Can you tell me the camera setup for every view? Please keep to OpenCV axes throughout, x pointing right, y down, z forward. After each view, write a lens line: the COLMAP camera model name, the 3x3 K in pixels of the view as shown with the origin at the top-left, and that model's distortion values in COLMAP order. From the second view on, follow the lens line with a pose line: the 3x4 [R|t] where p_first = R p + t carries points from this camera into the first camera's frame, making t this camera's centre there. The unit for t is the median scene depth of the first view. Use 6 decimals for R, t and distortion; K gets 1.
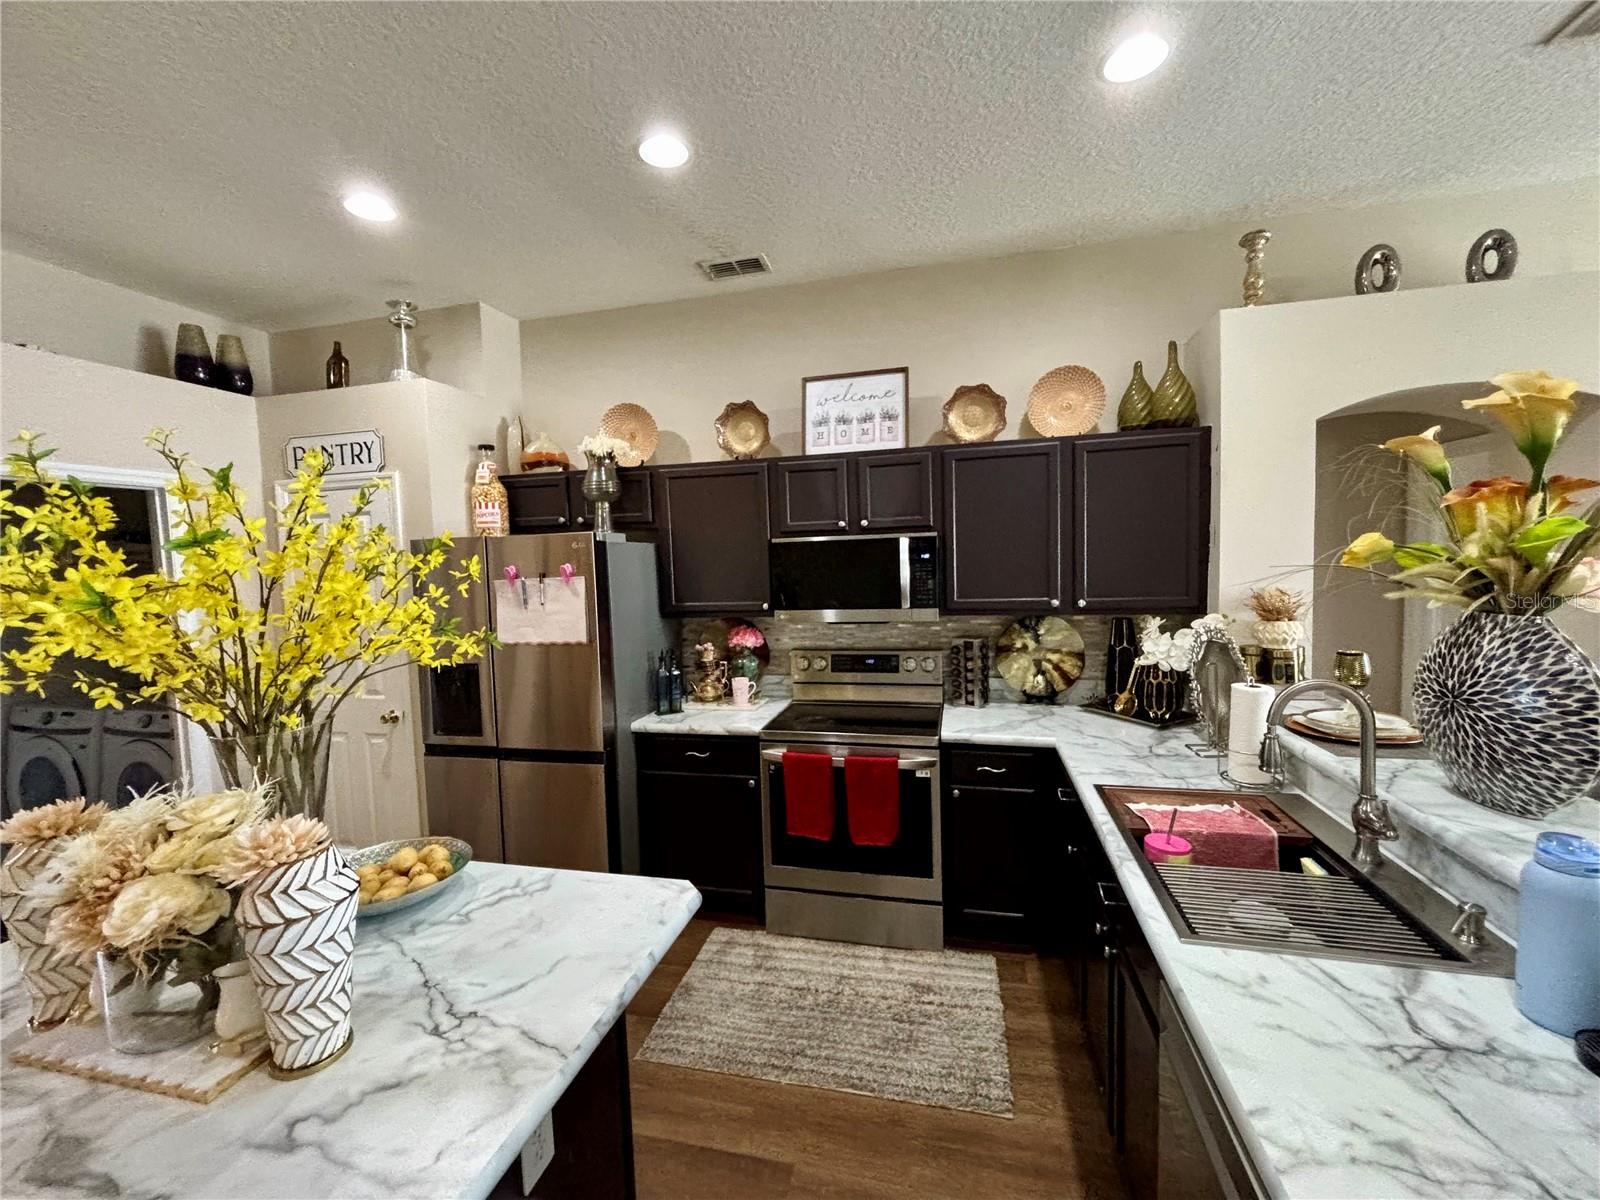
lens RADIAL K [[651.0, 0, 799.0], [0, 651.0, 597.3], [0, 0, 1]] dist [0.002173, -0.000229]
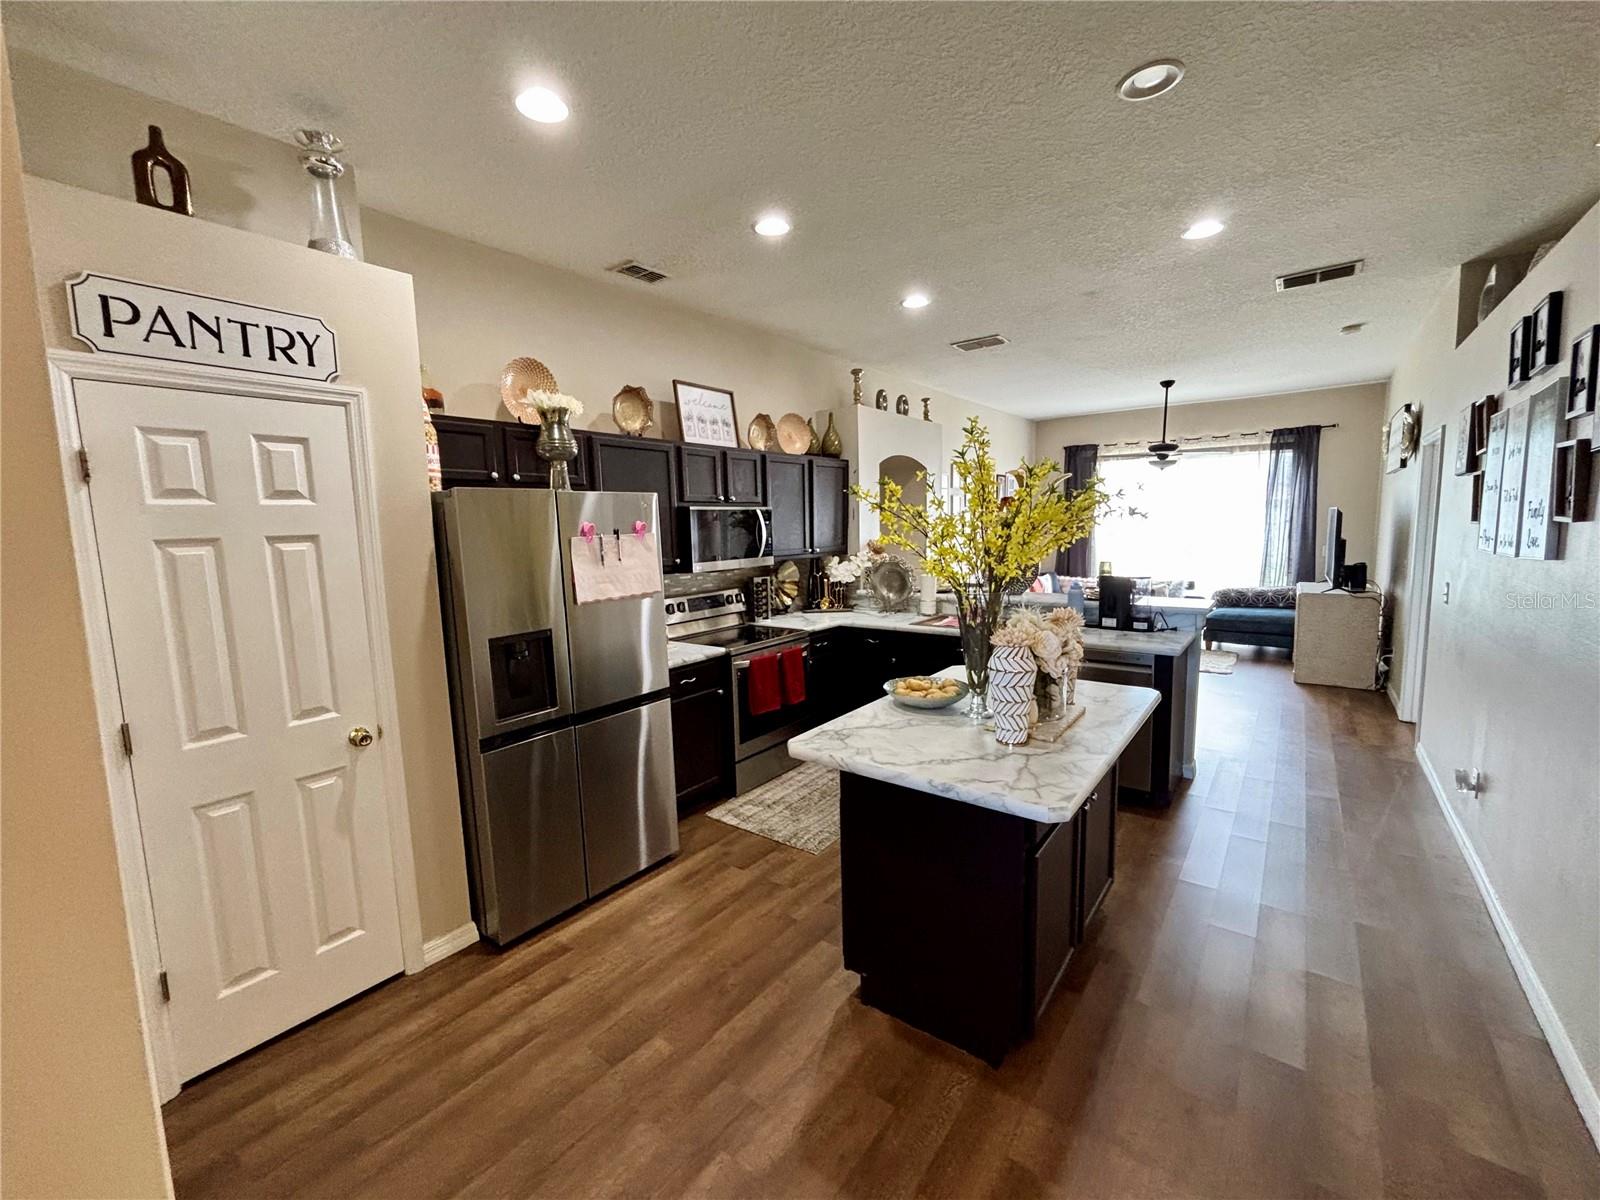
lens RADIAL K [[651.0, 0, 792.6], [0, 651.0, 599.8], [0, 0, 1]] dist [0.002173, -0.000229]
pose [[0.408728, -0.086135, 0.908583, -1.169442], [0.070885, 0.995525, 0.062489, 0.027634], [-0.909900, 0.038864, 0.413004, 0.307235]]
